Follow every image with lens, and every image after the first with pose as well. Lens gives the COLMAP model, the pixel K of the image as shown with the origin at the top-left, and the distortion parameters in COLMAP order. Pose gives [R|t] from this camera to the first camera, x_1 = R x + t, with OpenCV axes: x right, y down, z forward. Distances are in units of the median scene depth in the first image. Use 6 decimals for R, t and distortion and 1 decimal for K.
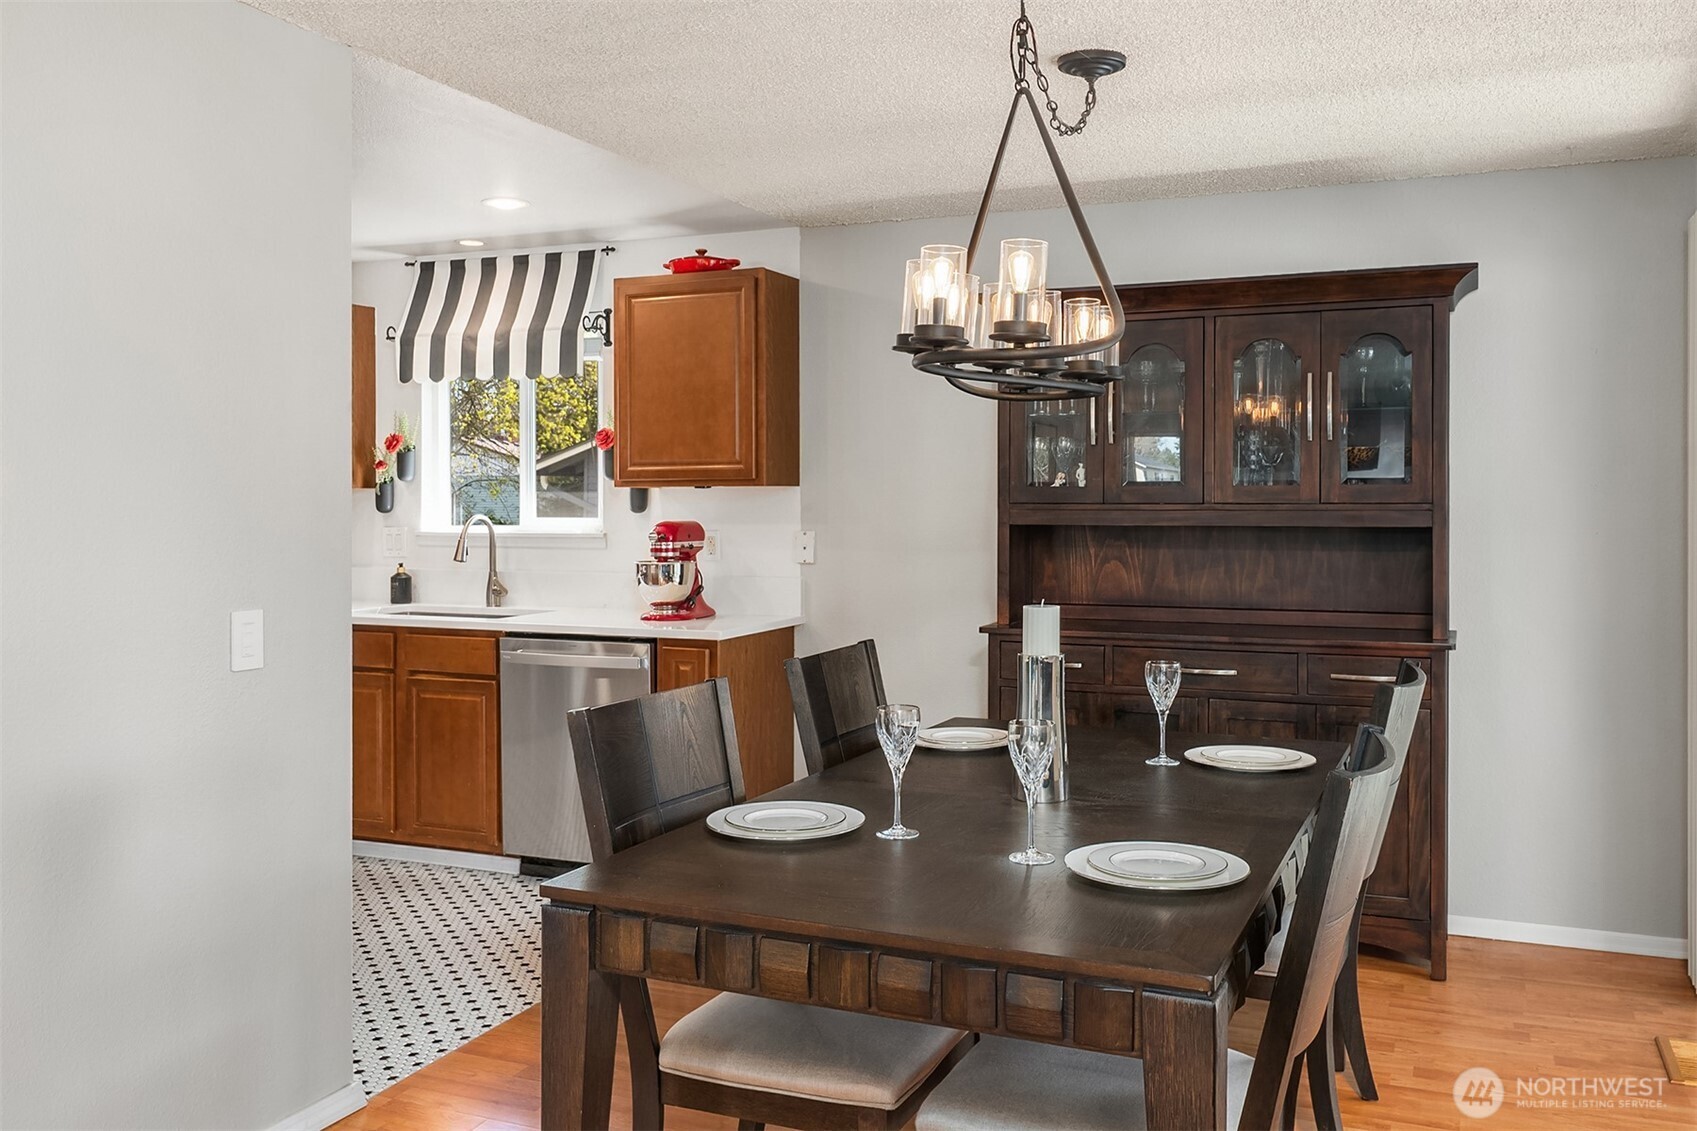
lens RADIAL K [[1429.4, 0, 848.3], [0, 1429.4, 476.9], [0, 0, 1]] dist [0.000039, -0.007169]
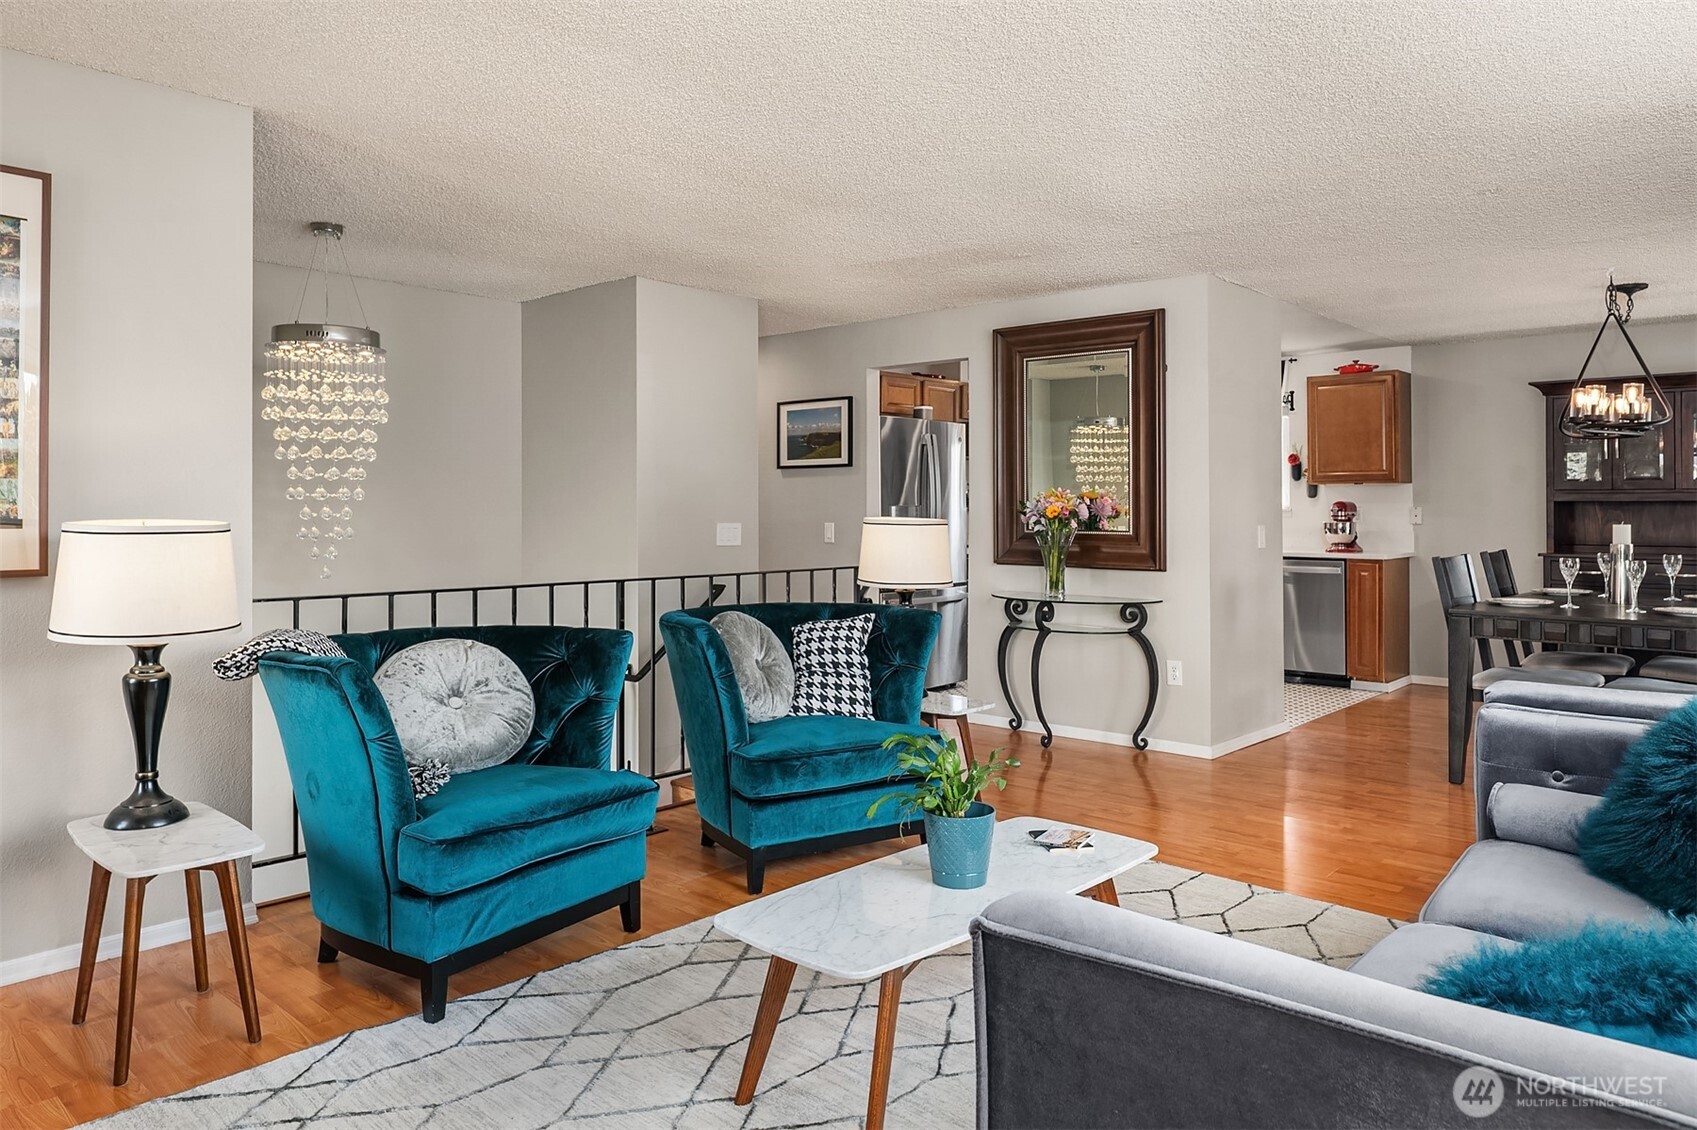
lens RADIAL K [[1126.2, 0, 849.6], [0, 1126.2, 492.8], [0, 0, 1]] dist [-0.000909, -0.002467]
pose [[0.946145, -0.002078, -0.323737, -0.258567], [0.002706, 0.999995, 0.001491, 0.014979], [0.323733, -0.002287, 0.946146, -0.655098]]
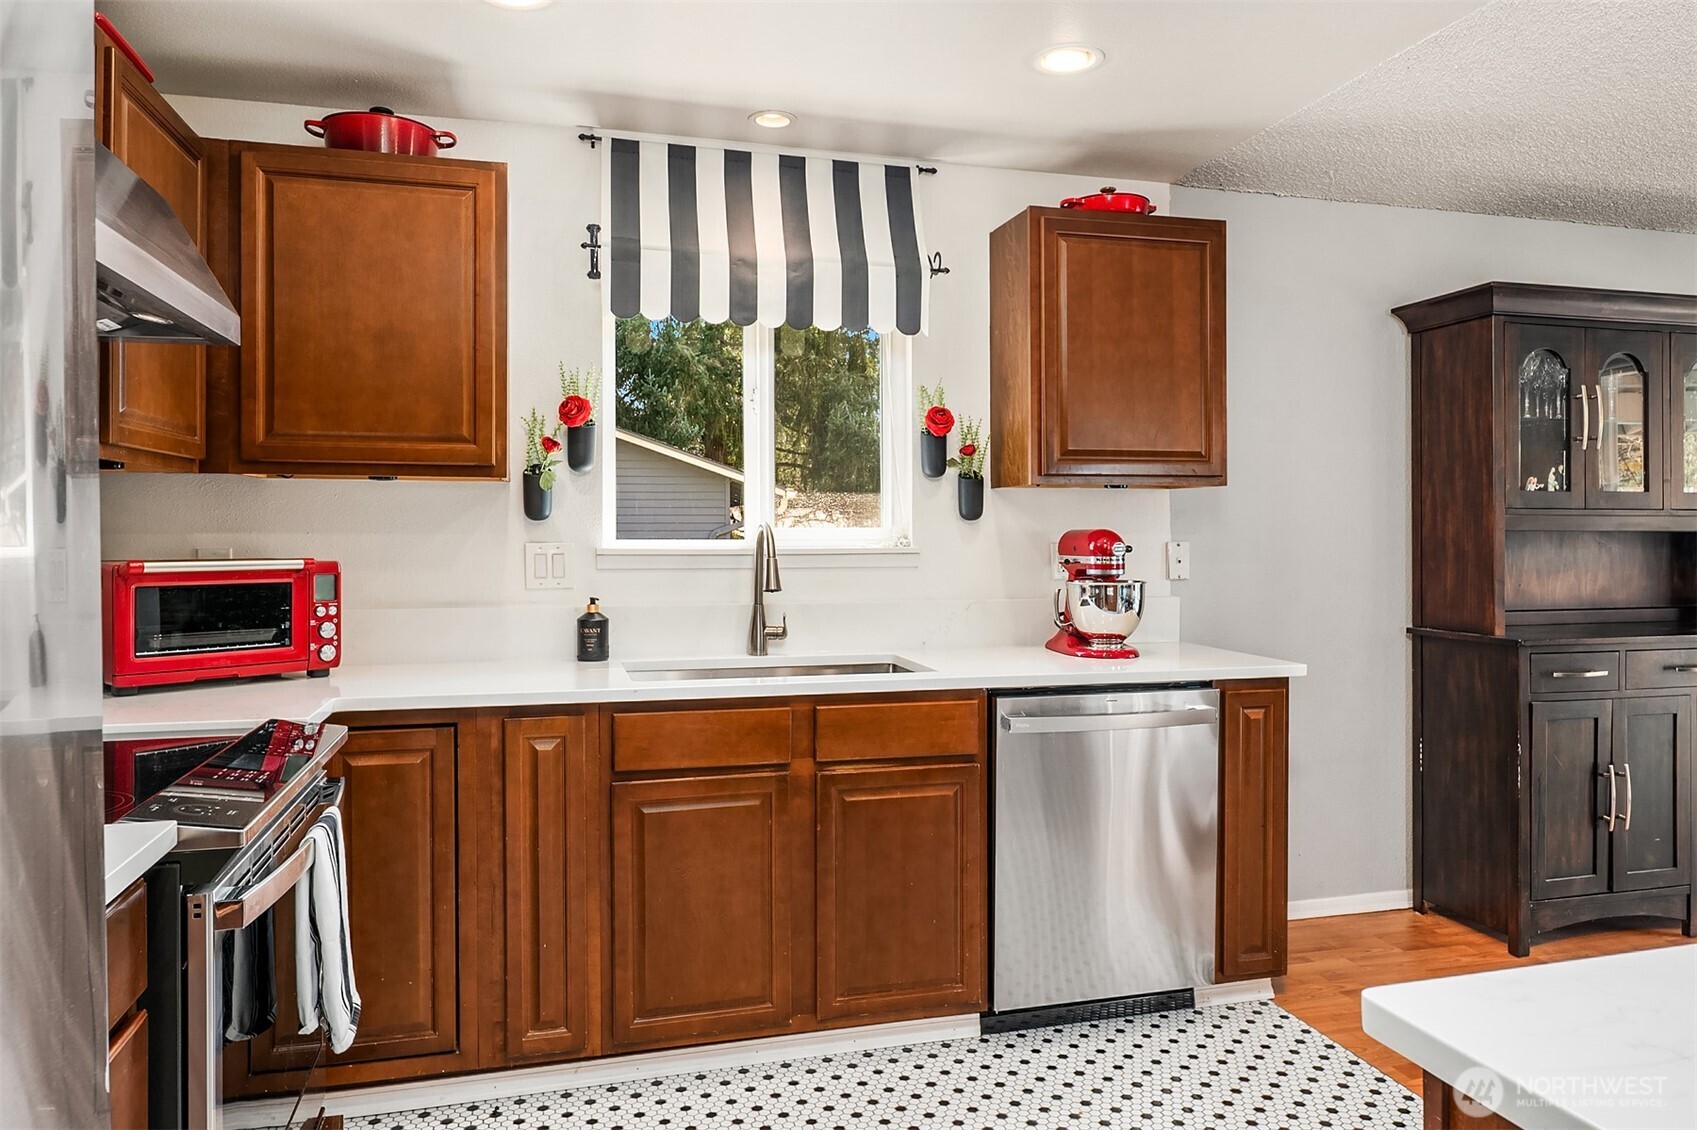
lens RADIAL K [[1125.4, 0, 848.6], [0, 1125.4, 528.7], [0, 0, 1]] dist [-0.003635, -0.004736]
pose [[0.782915, 0.004191, 0.622114, -0.614105], [-0.010719, 0.999920, 0.006754, 0.027851], [-0.622036, -0.011956, 0.782897, 0.604993]]
